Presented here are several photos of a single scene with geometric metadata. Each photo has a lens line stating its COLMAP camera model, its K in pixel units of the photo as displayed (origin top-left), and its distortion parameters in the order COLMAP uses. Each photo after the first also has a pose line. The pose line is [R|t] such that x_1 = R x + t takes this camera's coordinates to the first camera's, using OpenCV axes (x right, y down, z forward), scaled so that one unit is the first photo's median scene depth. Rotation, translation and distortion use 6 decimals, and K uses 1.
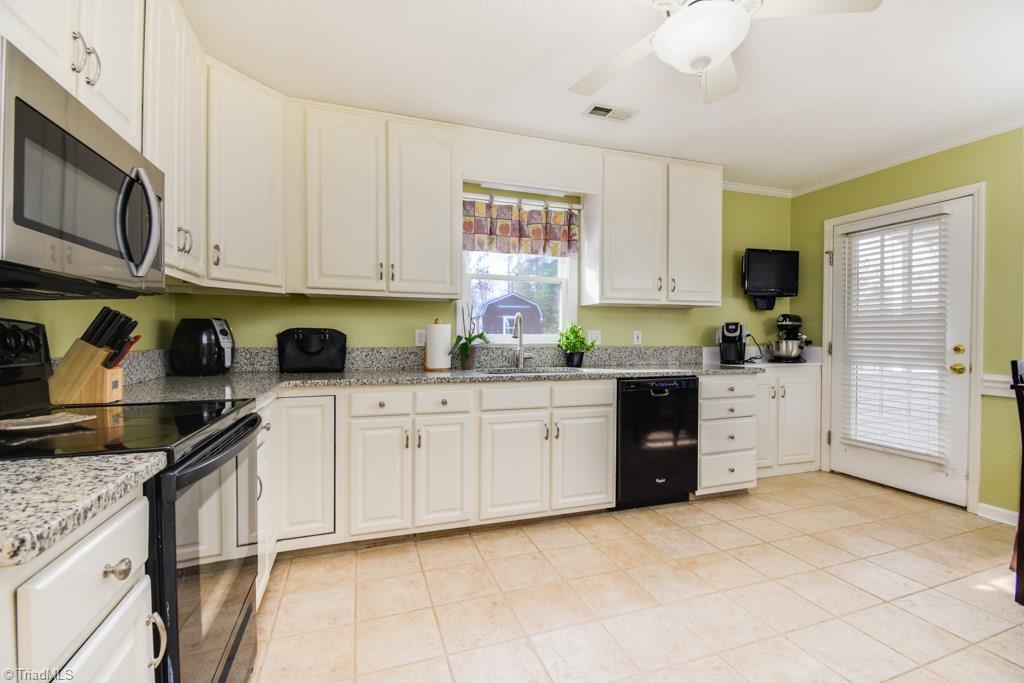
lens RADIAL K [[446.8, 0, 516.0], [0, 446.8, 341.3], [0, 0, 1]] dist [0.009524, -0.012158]
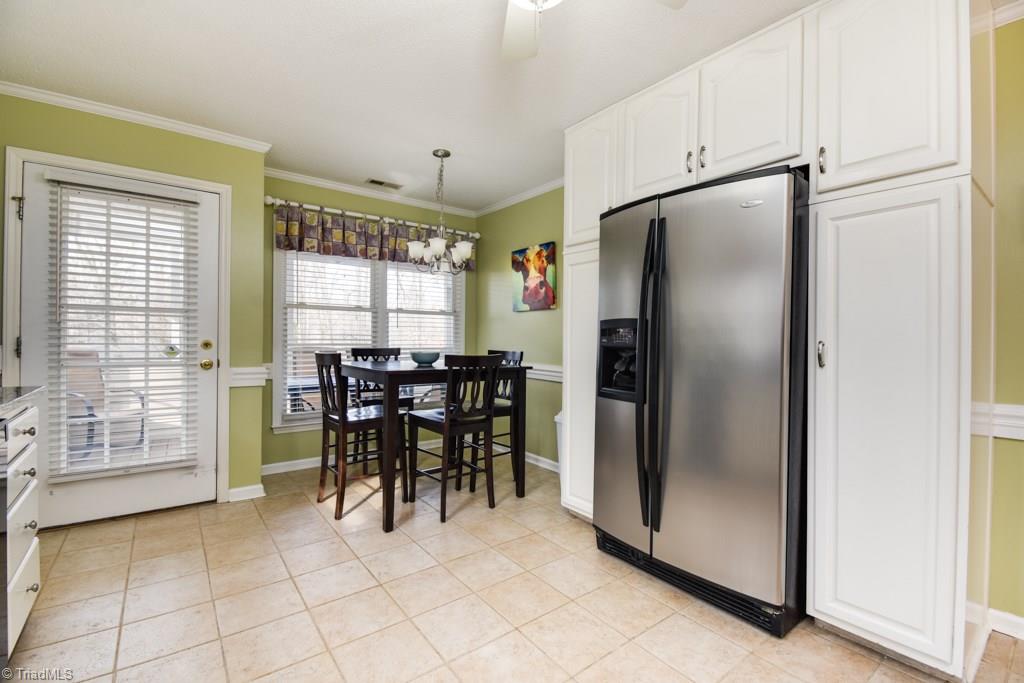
lens RADIAL K [[446.8, 0, 522.9], [0, 446.8, 338.2], [0, 0, 1]] dist [0.009524, -0.012158]
pose [[-0.318925, -0.005352, 0.947765, -0.181671], [-0.003933, 0.999983, 0.004323, -0.003804], [-0.947772, -0.002349, -0.318940, 0.662018]]
